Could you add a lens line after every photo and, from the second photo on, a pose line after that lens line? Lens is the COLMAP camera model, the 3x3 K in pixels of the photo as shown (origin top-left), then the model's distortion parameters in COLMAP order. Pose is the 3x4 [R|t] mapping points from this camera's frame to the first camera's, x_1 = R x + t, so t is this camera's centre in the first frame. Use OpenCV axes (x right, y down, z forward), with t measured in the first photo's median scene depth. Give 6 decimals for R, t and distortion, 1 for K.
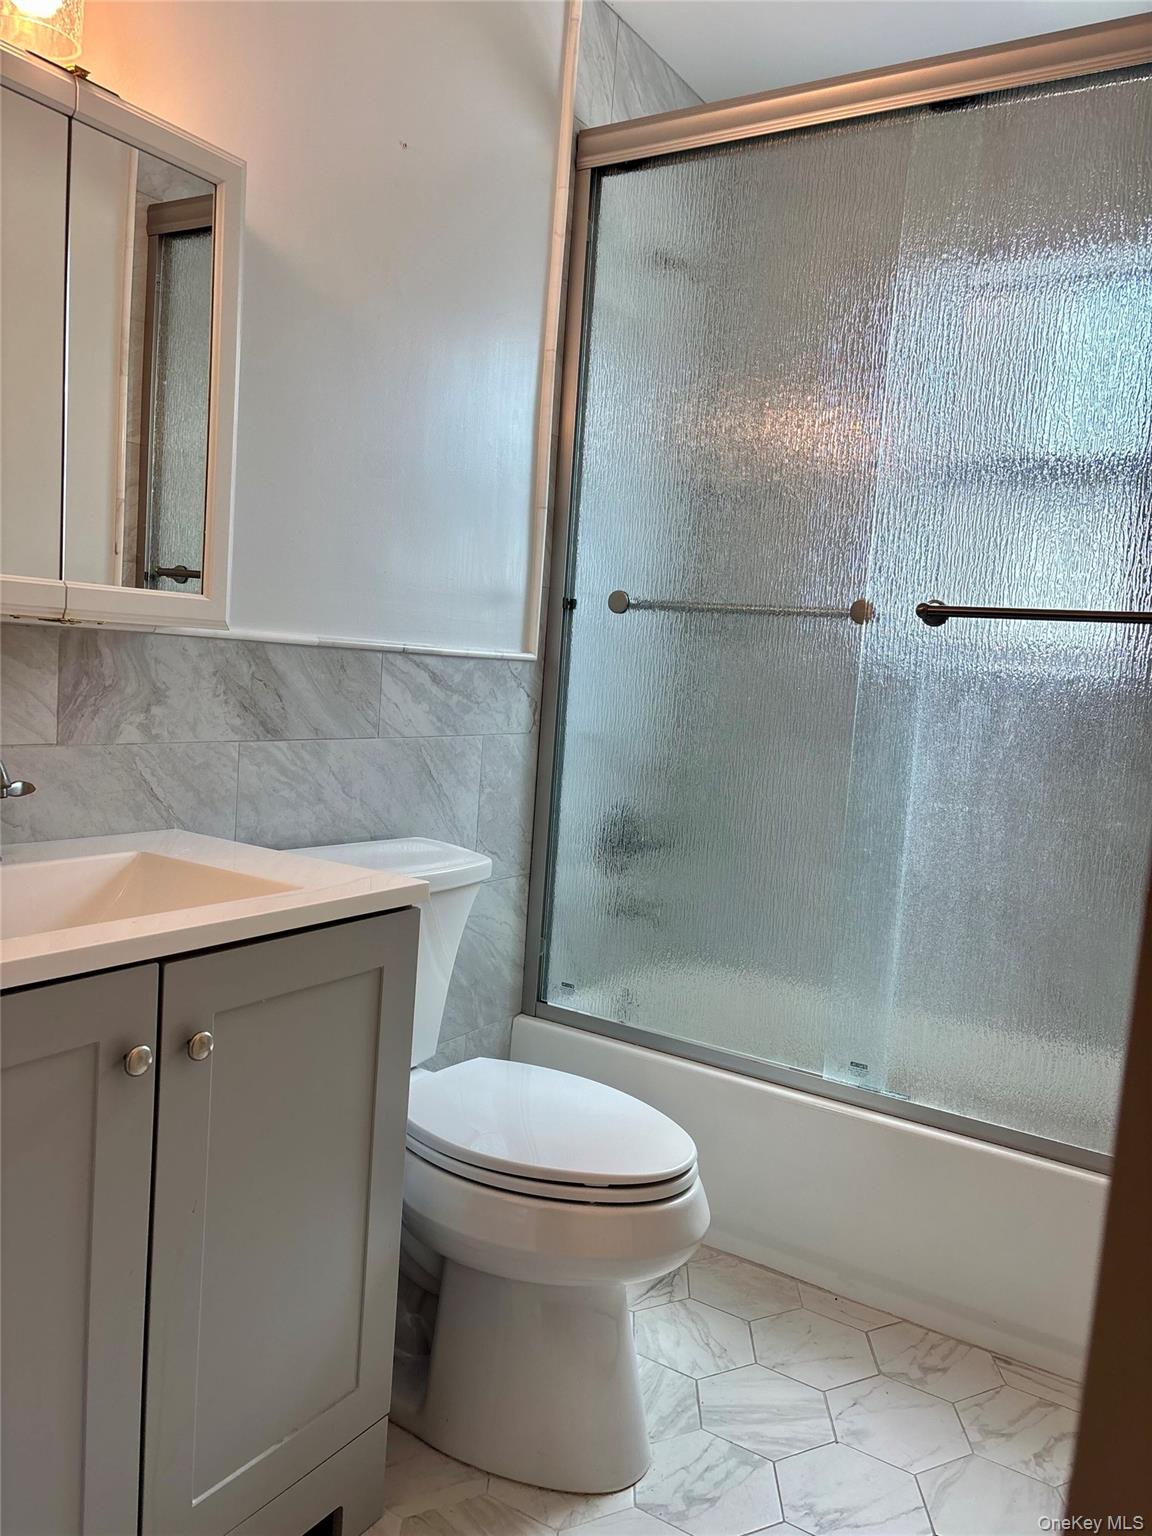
lens RADIAL K [[1164.1, 0, 567.6], [0, 1164.1, 771.7], [0, 0, 1]] dist [0.030684, -0.009559]
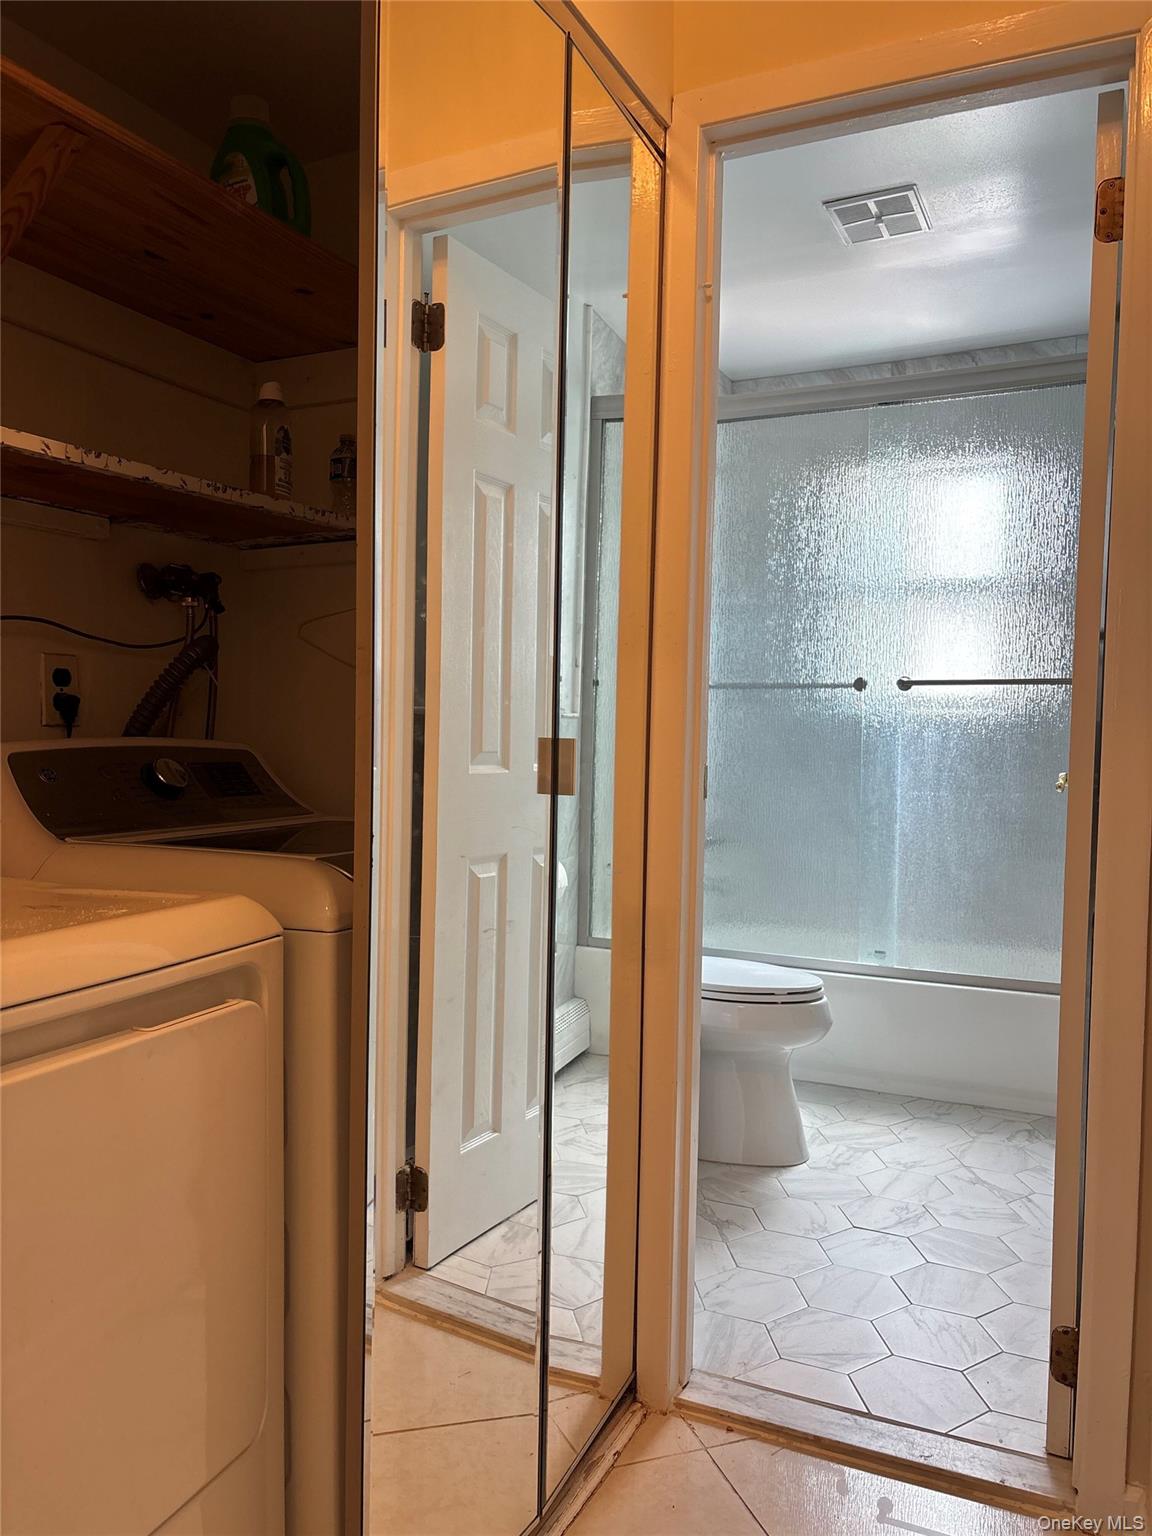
lens RADIAL K [[1164.1, 0, 581.5], [0, 1164.1, 764.2], [0, 0, 1]] dist [0.030684, -0.009559]
pose [[0.989406, -0.054453, 0.134573, -0.418682], [0.063547, 0.995910, -0.064231, 0.067824], [-0.130525, 0.072102, 0.988820, -0.674336]]
